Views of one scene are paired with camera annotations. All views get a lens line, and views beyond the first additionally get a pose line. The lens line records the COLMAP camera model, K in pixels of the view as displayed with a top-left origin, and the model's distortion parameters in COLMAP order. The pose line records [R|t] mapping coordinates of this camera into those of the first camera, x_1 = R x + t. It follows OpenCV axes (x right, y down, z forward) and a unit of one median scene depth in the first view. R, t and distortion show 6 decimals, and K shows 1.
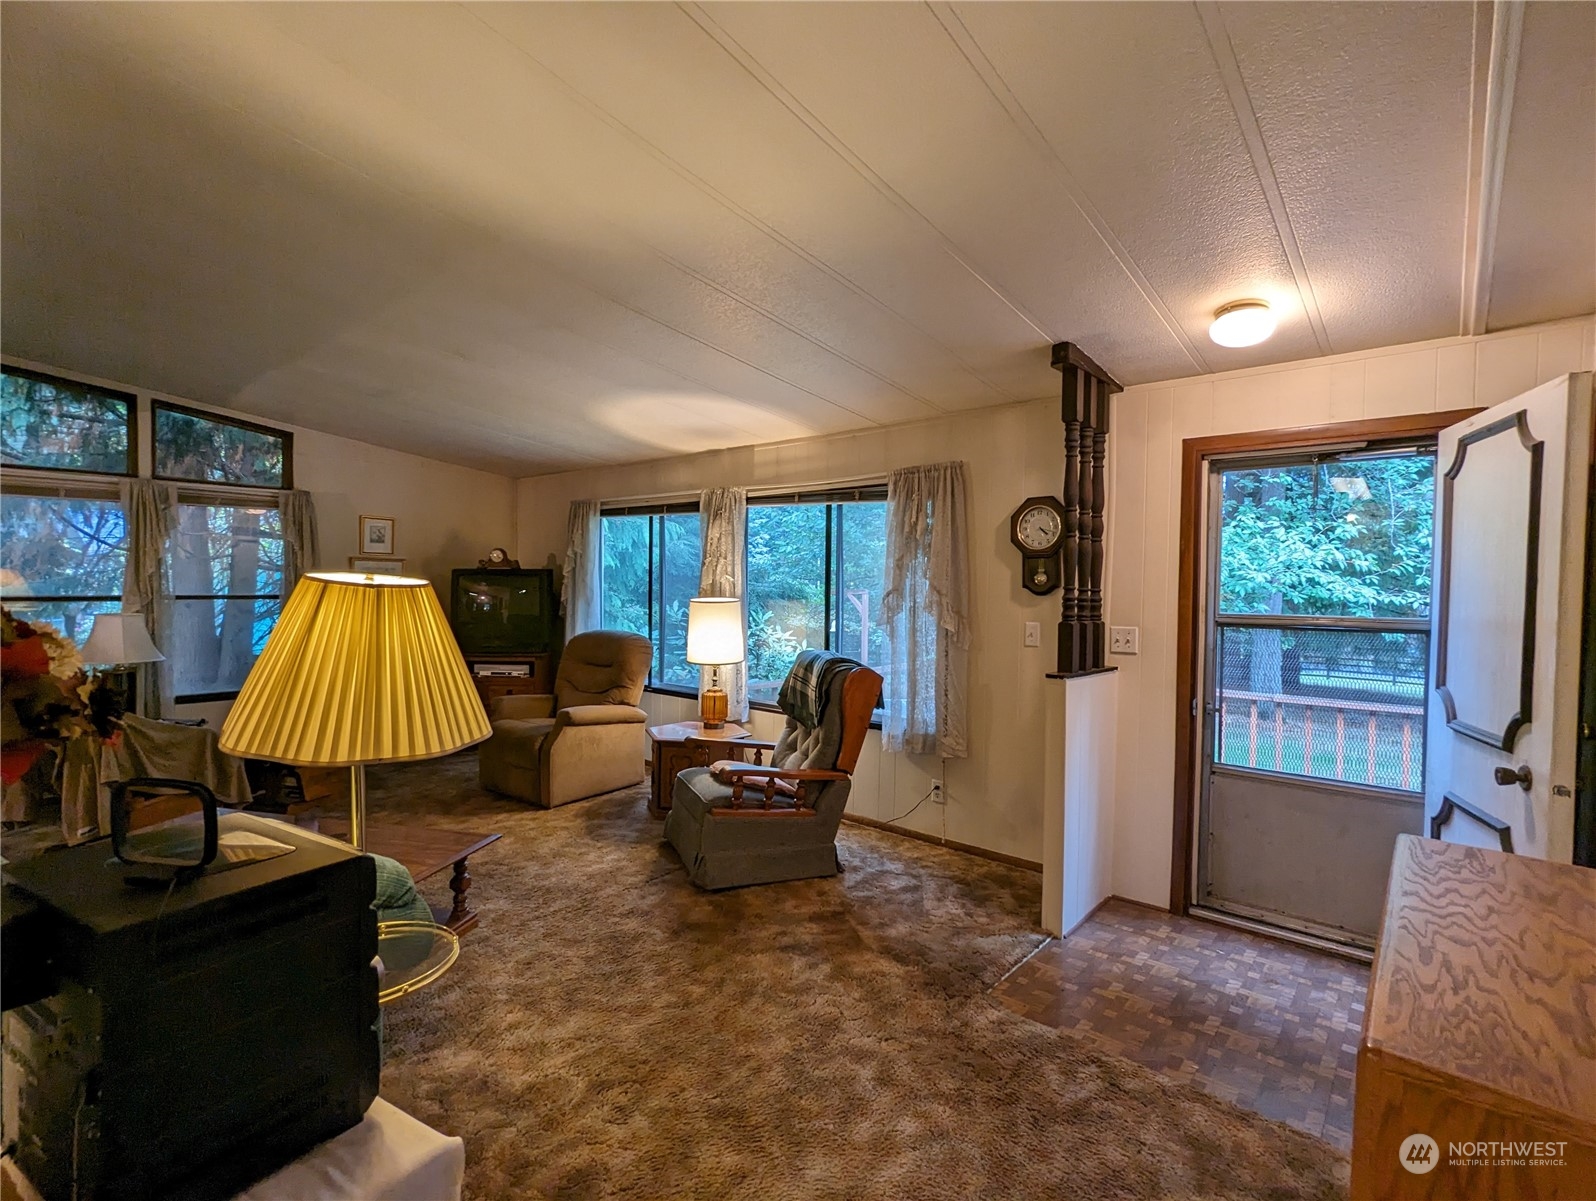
lens RADIAL K [[763.9, 0, 801.6], [0, 763.9, 605.0], [0, 0, 1]] dist [-0.001521, -0.000207]
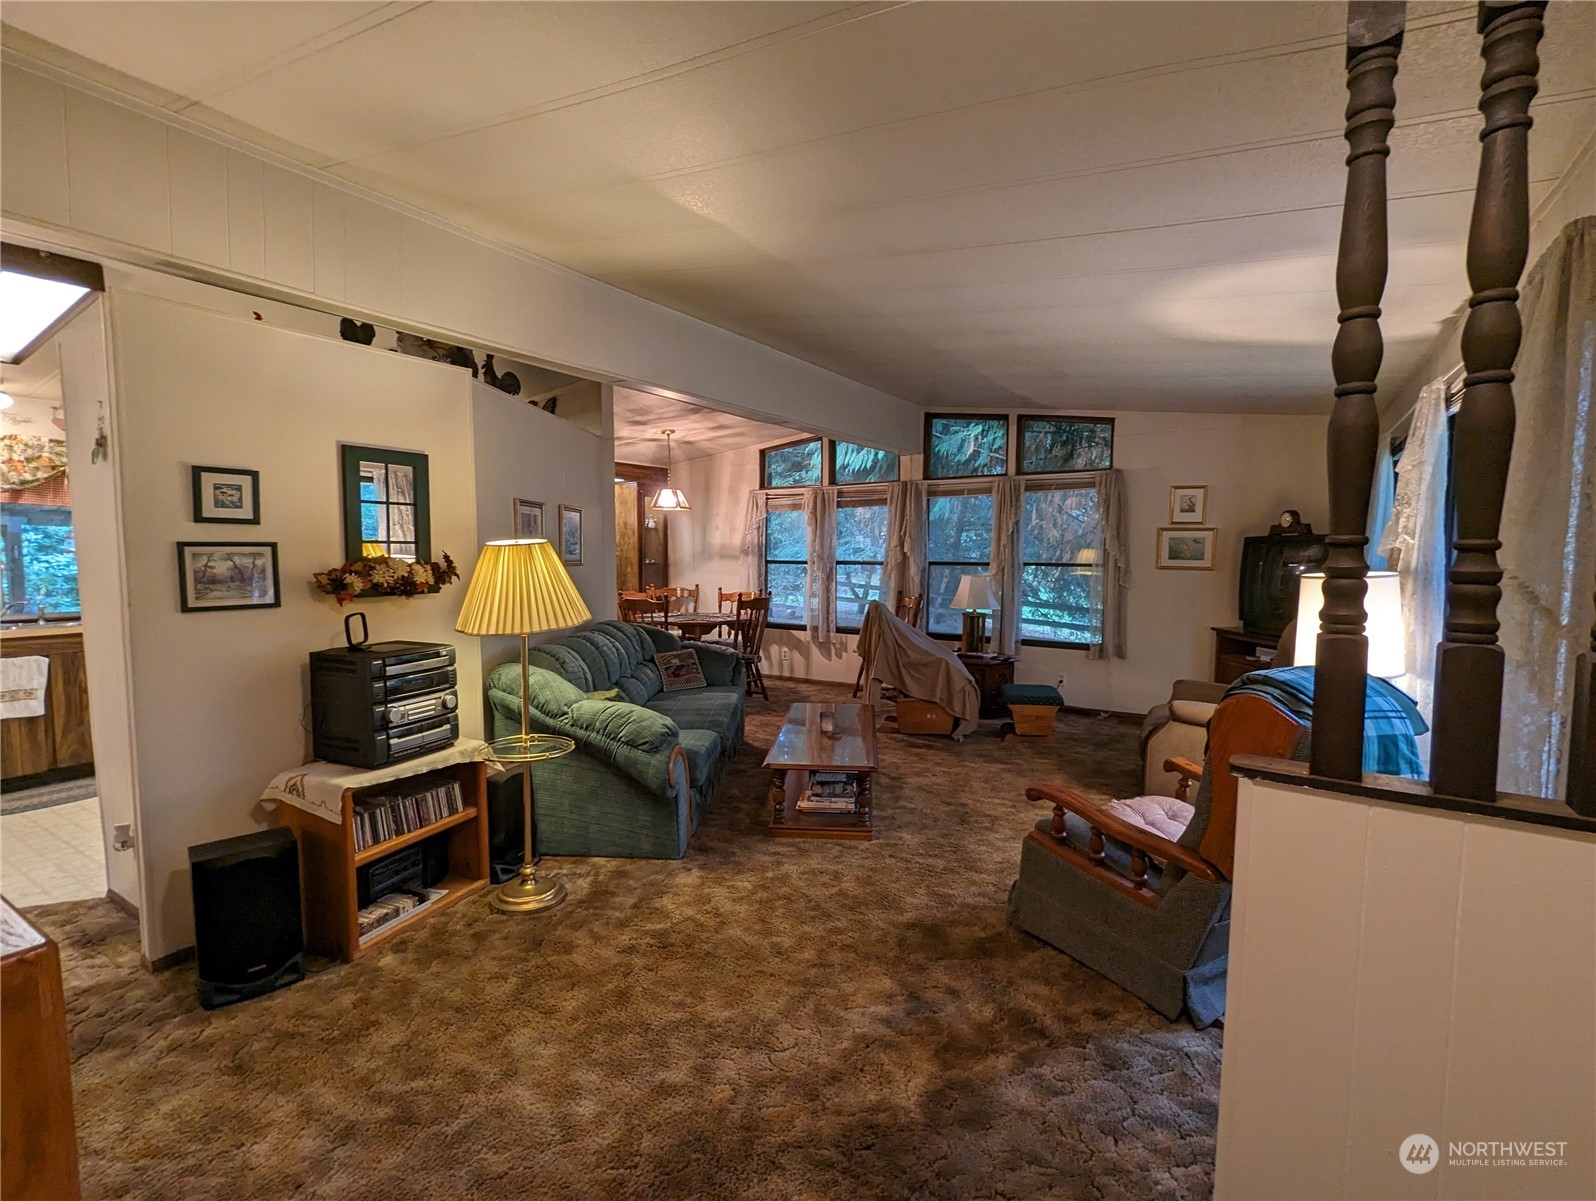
lens RADIAL K [[763.9, 0, 801.6], [0, 763.9, 605.0], [0, 0, 1]] dist [-0.001521, -0.000207]
pose [[0.131984, 0.061471, -0.989344, 0.778107], [-0.032165, 0.997815, 0.057707, -0.005770], [0.990730, 0.024206, 0.133673, 0.810771]]
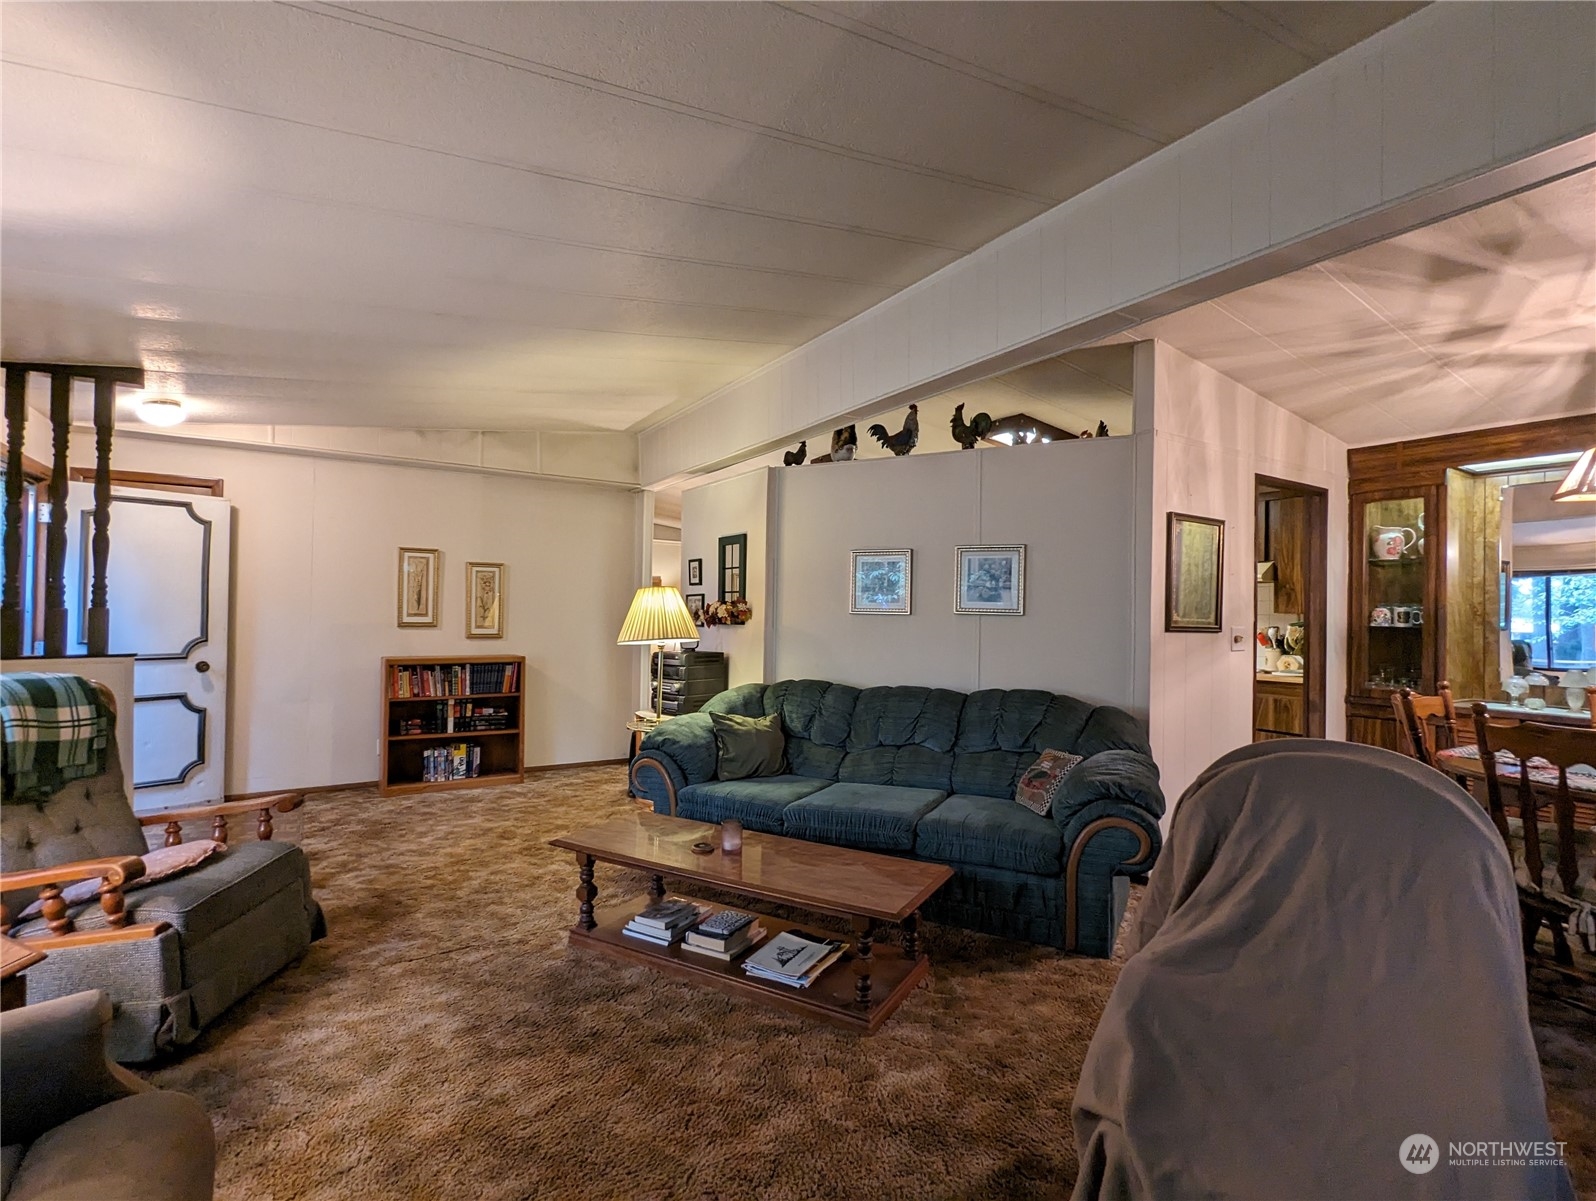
lens RADIAL K [[763.9, 0, 801.6], [0, 763.9, 605.0], [0, 0, 1]] dist [-0.001521, -0.000207]
pose [[-0.954374, -0.023964, 0.297651, -1.057940], [-0.017489, 0.999549, 0.024398, -0.031209], [-0.298102, 0.018079, -0.954363, 2.002950]]
